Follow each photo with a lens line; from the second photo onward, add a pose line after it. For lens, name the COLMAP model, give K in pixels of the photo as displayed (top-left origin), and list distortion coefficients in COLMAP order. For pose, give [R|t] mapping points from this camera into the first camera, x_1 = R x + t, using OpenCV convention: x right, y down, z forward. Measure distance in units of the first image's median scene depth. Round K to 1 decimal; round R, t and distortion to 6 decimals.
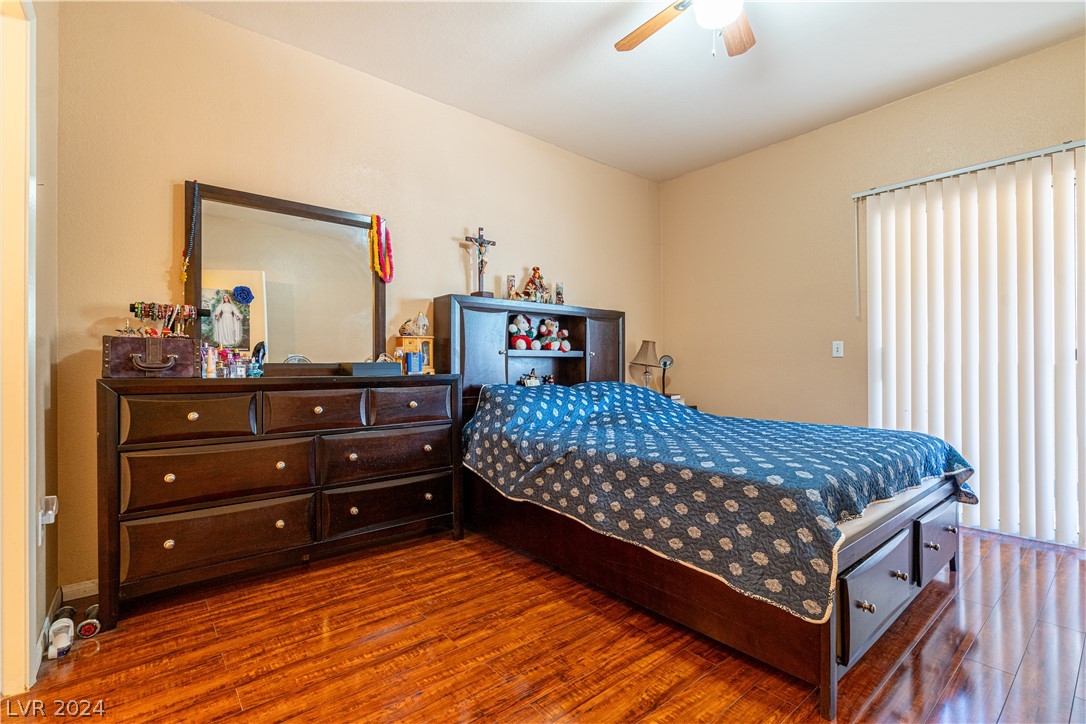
lens RADIAL K [[492.4, 0, 538.2], [0, 492.4, 362.7], [0, 0, 1]] dist [-0.004497, 0.001951]
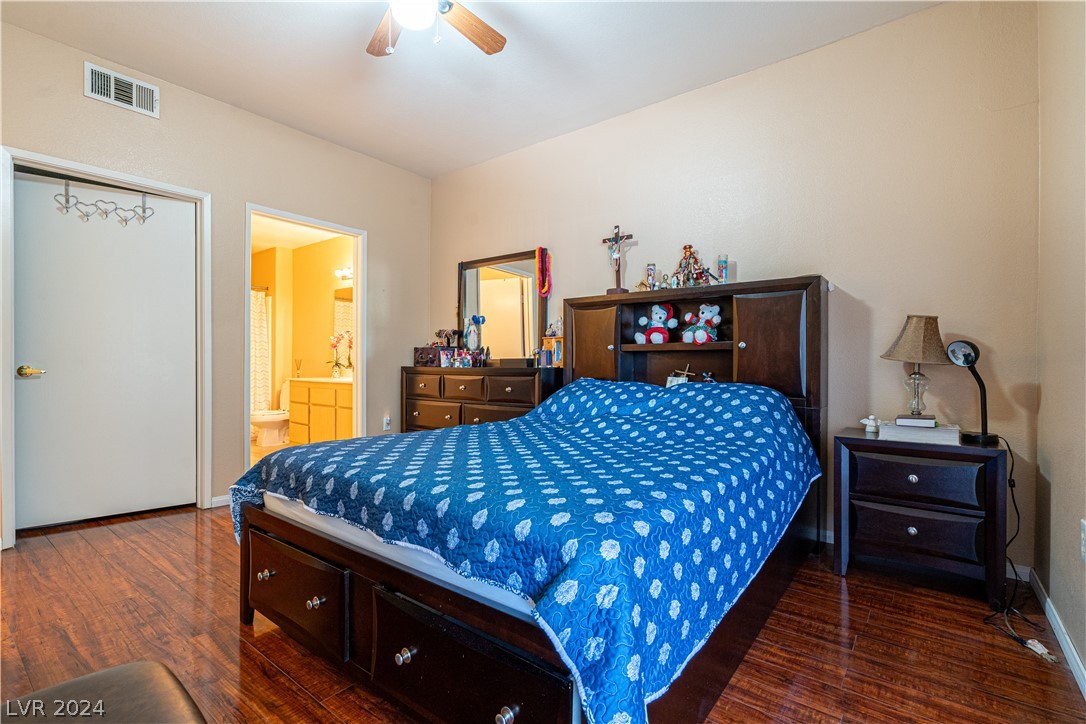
lens RADIAL K [[492.4, 0, 538.2], [0, 492.4, 362.7], [0, 0, 1]] dist [-0.004497, 0.001951]
pose [[0.210937, 0.013175, -0.977411, 0.868985], [0.013366, 0.999777, 0.016361, -0.008763], [0.977408, -0.016516, 0.210714, 0.634170]]
